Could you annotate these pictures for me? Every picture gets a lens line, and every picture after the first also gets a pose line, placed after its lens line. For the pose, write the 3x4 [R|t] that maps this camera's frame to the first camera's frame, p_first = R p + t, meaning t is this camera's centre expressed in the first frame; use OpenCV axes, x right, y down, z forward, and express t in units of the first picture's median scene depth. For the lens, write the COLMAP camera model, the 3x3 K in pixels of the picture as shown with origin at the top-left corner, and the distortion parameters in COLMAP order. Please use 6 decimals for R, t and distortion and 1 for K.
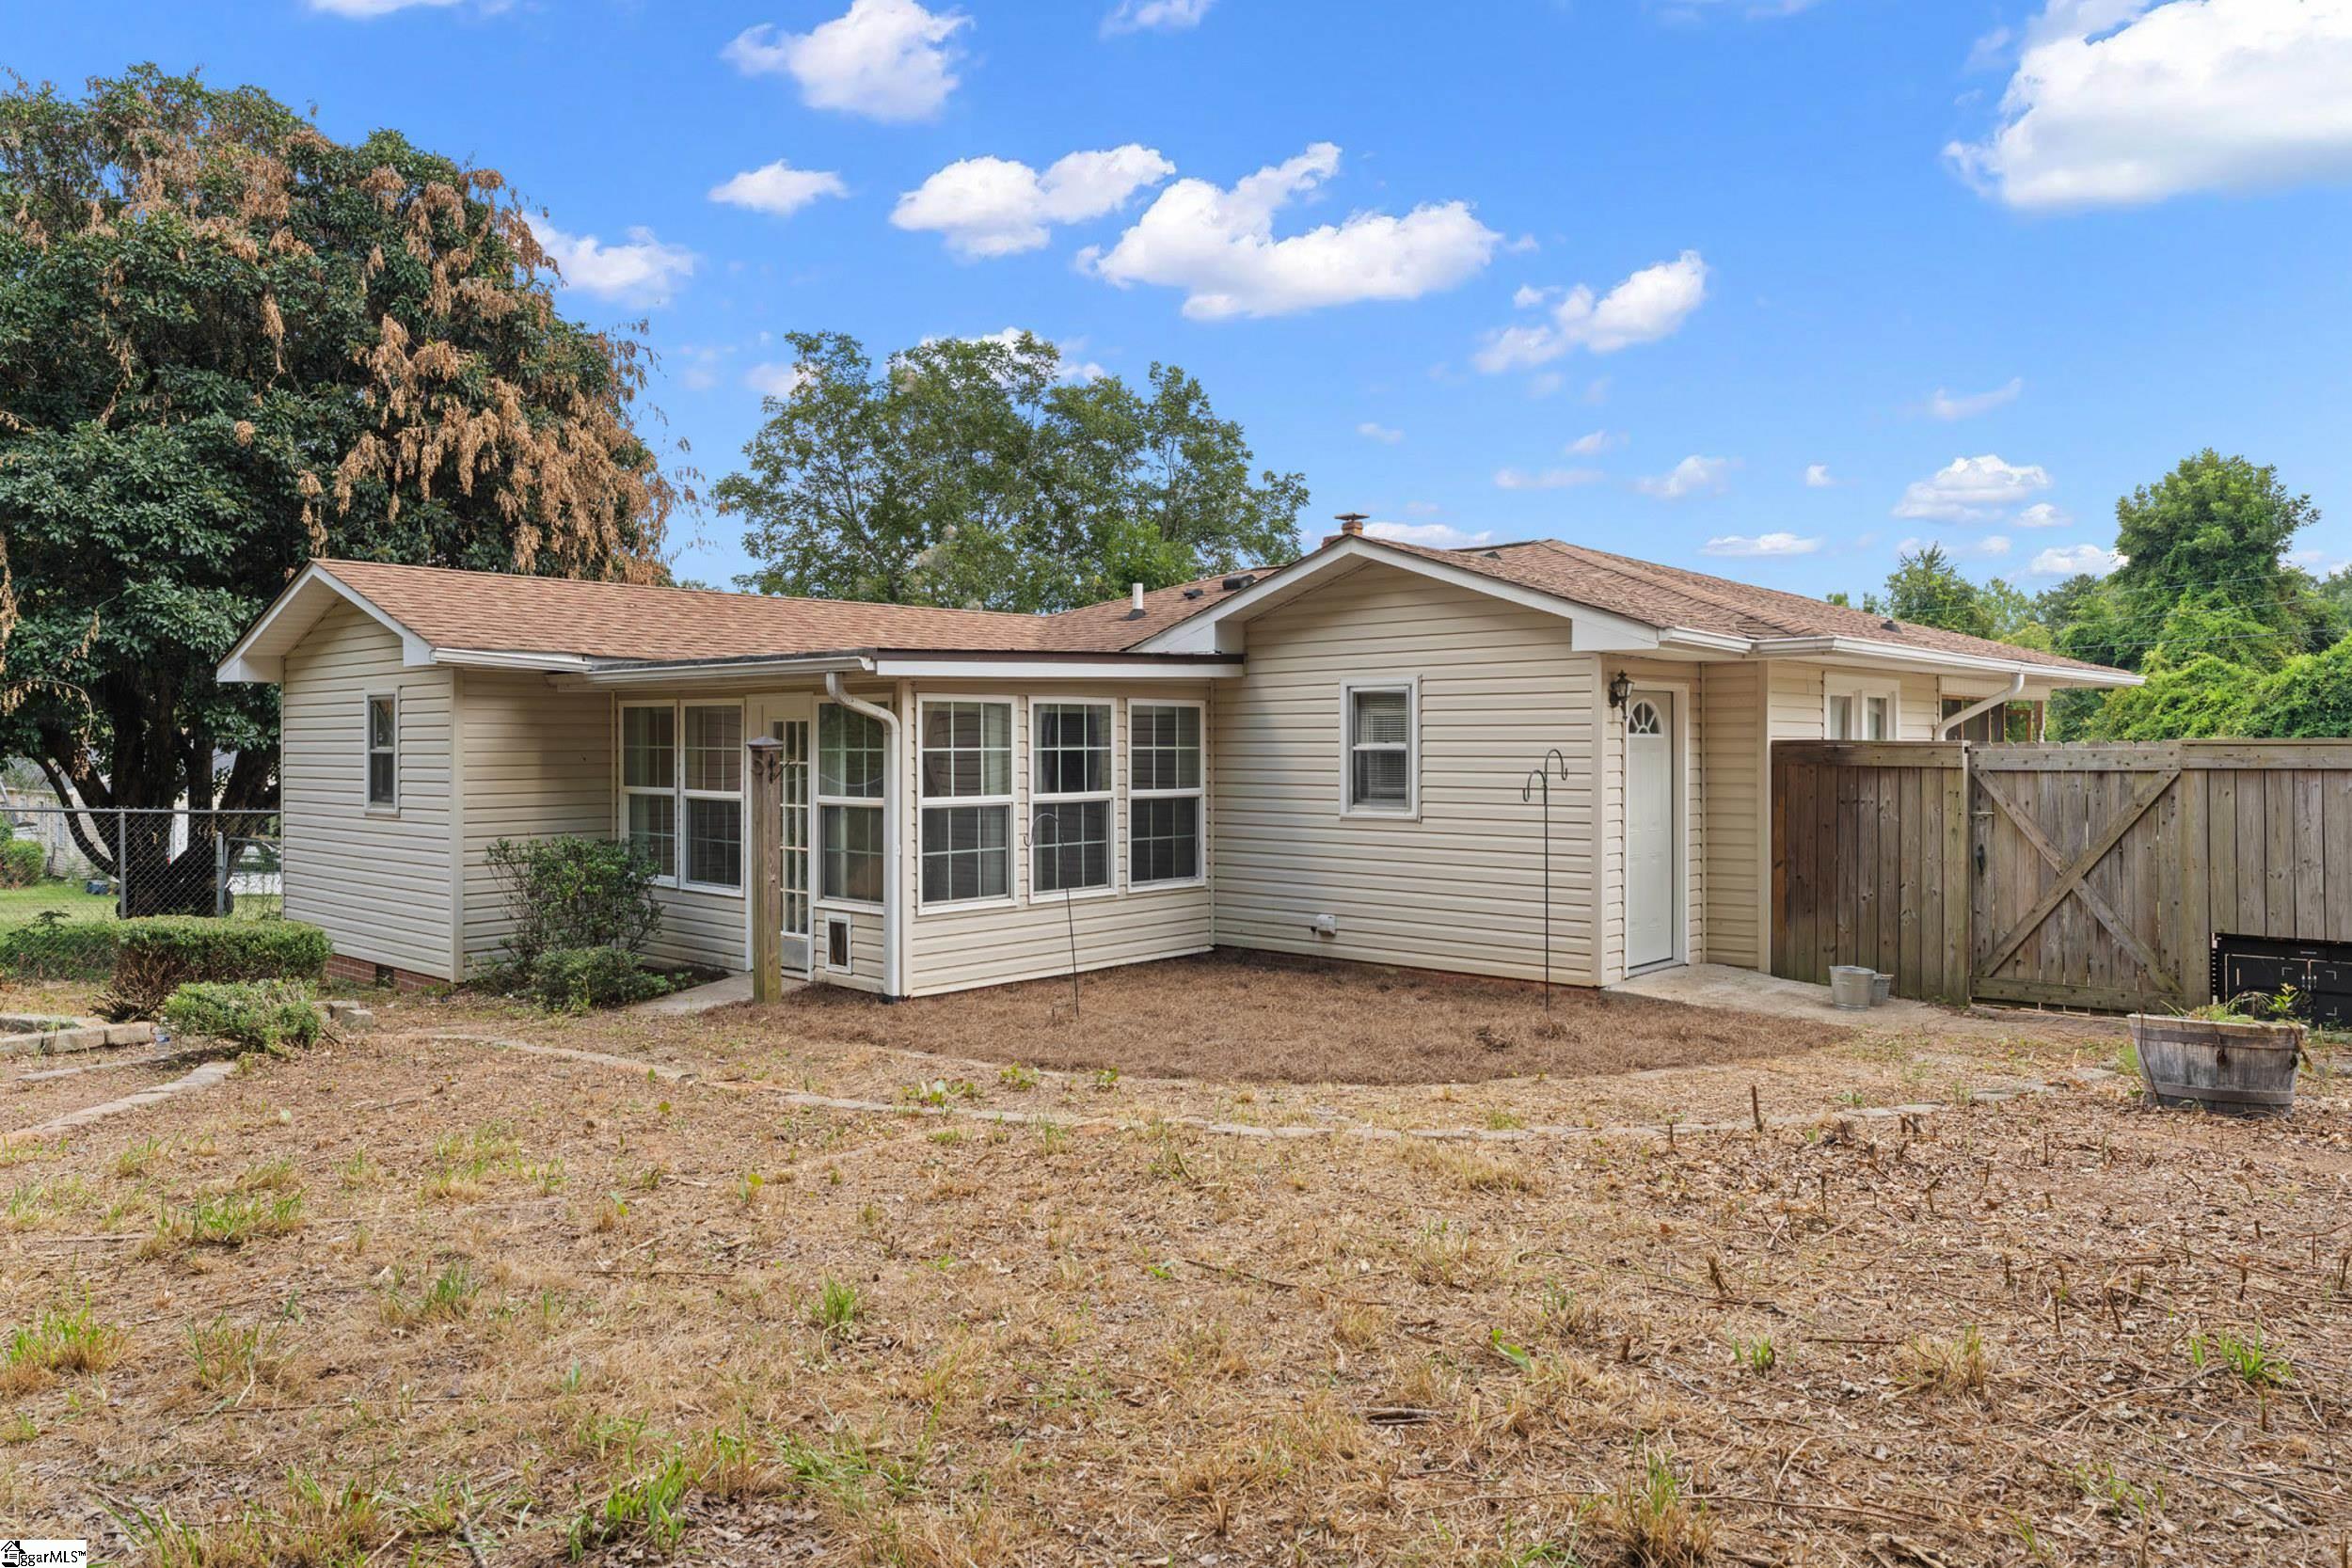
lens RADIAL K [[1565.5, 0, 1176.0], [0, 1565.5, 784.0], [0, 0, 1]] dist [-0.024046, 0.002674]
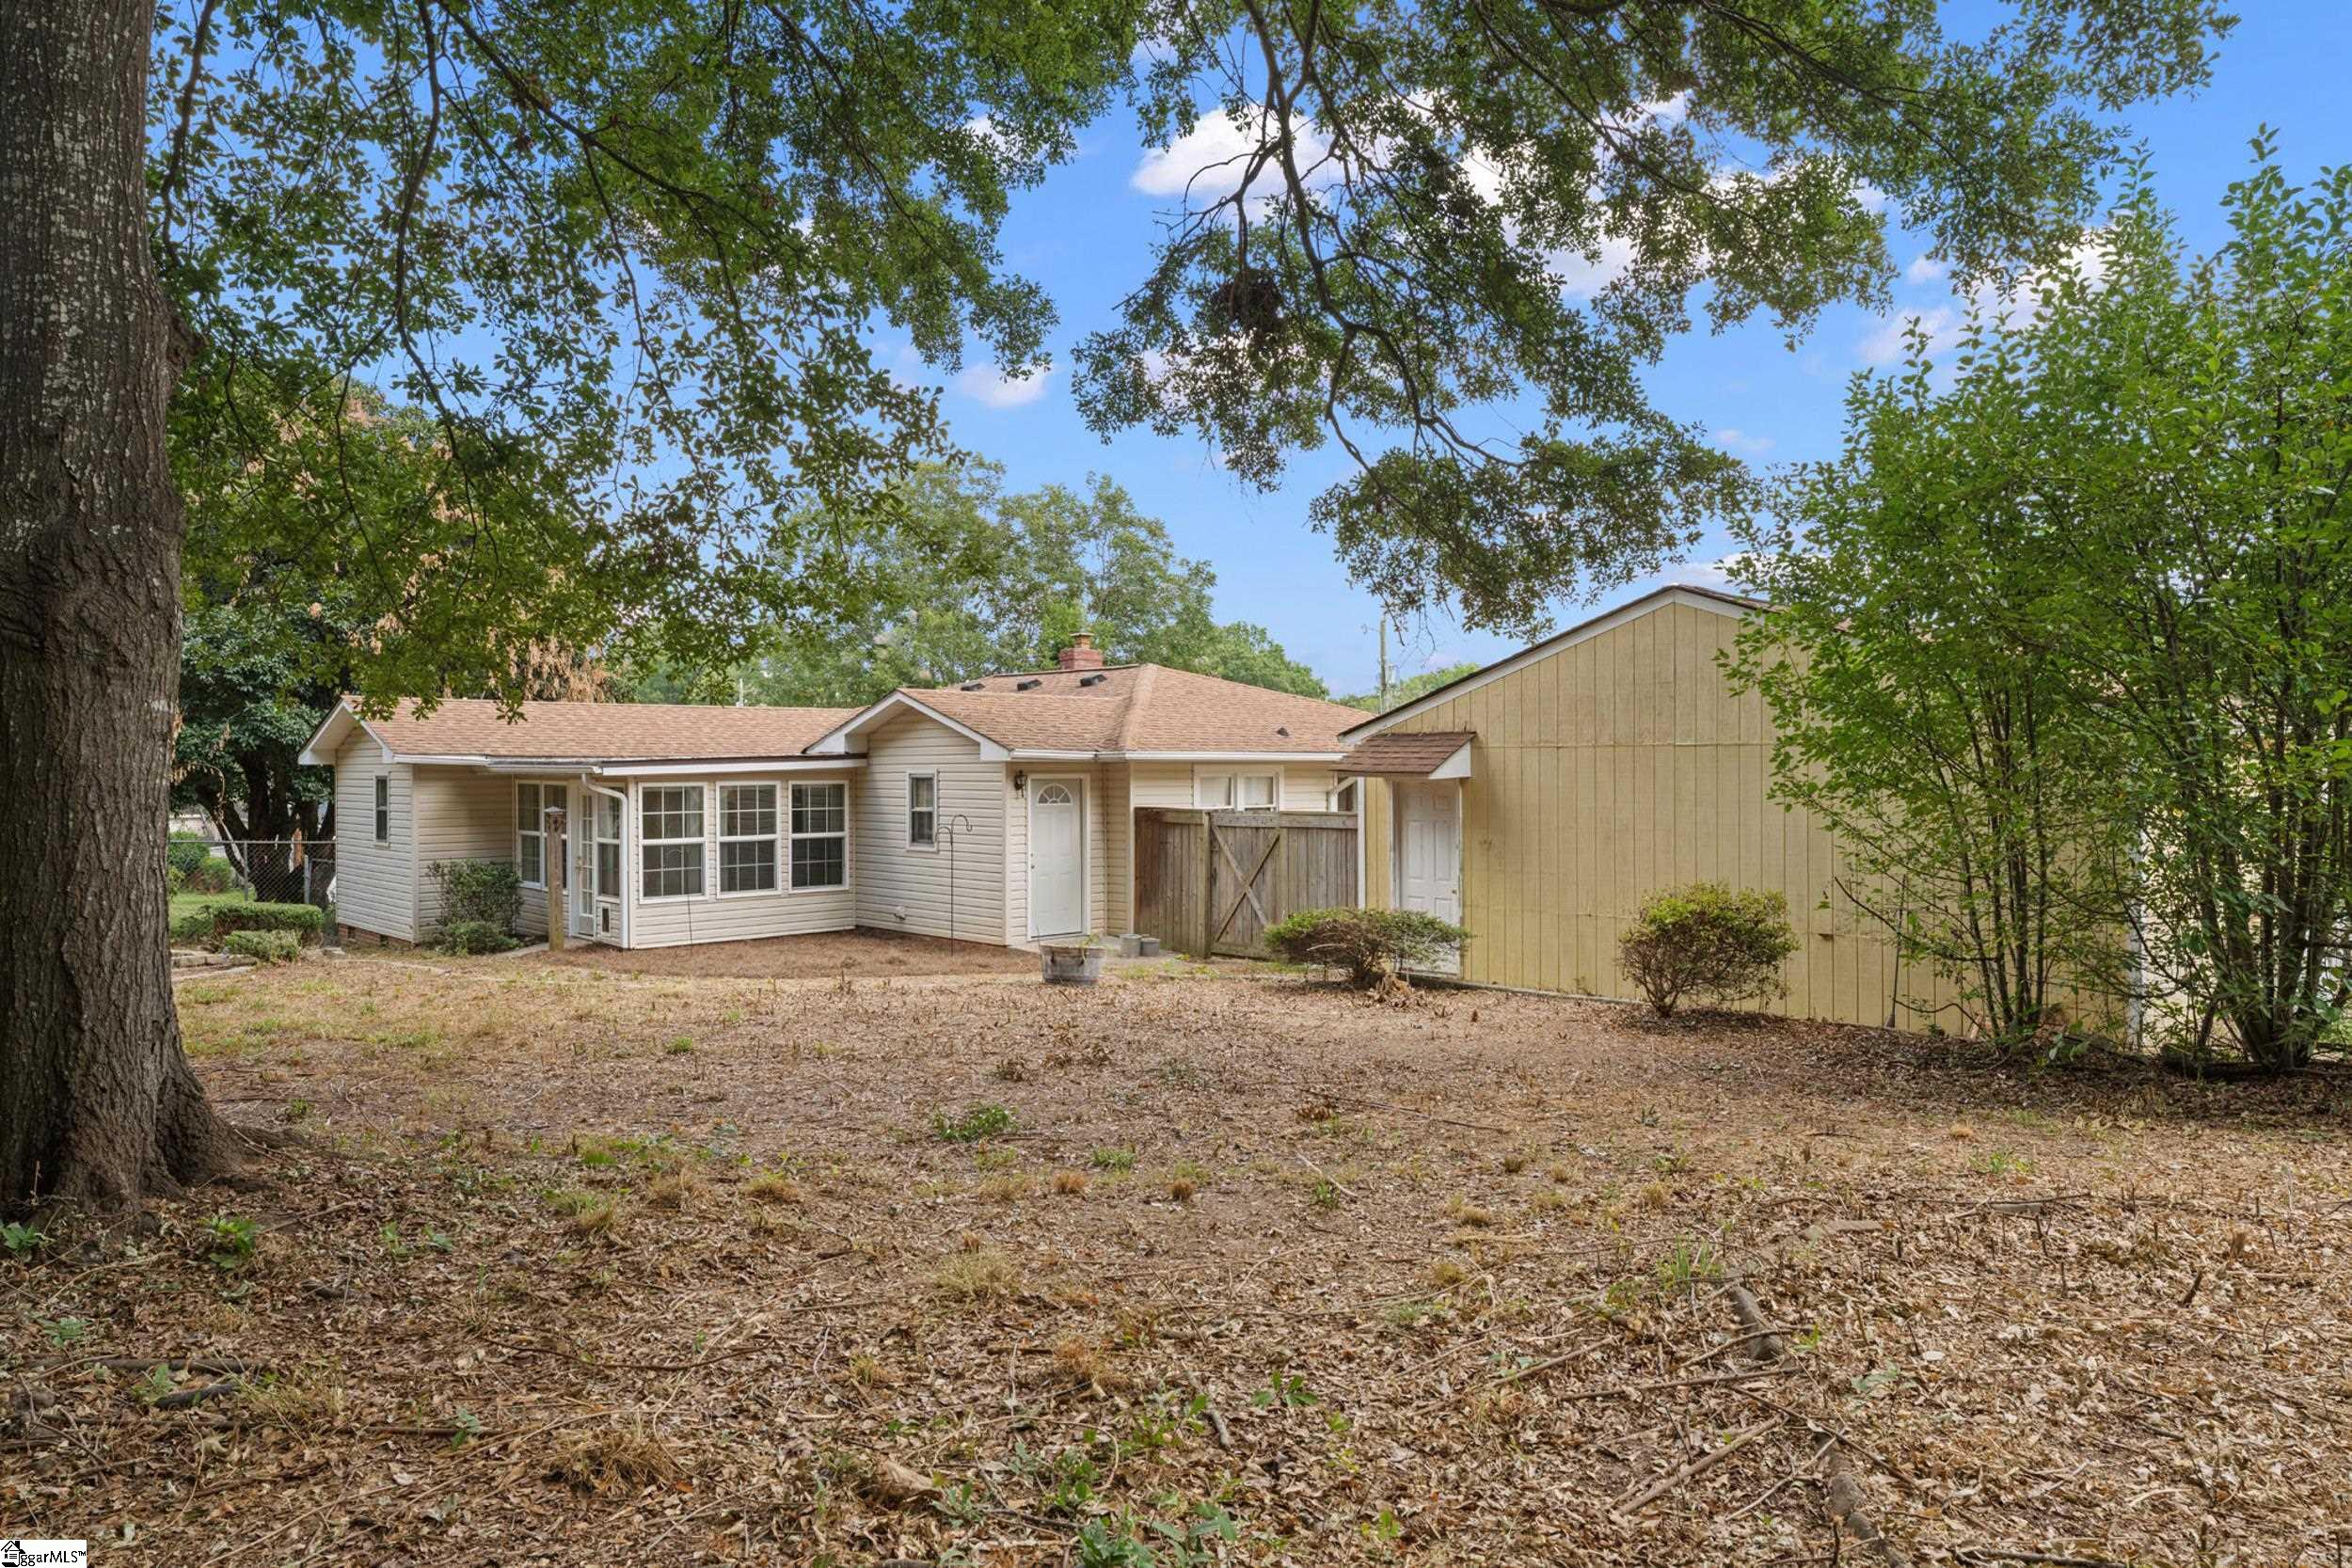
lens RADIAL K [[1504.7, 0, 1176.0], [0, 1504.7, 784.0], [0, 0, 1]] dist [-0.000100, -0.001659]
pose [[0.996742, -0.001545, -0.080647, 0.538553], [0.000485, 0.999913, -0.013156, -0.029508], [0.080660, 0.013074, 0.996656, -0.630860]]
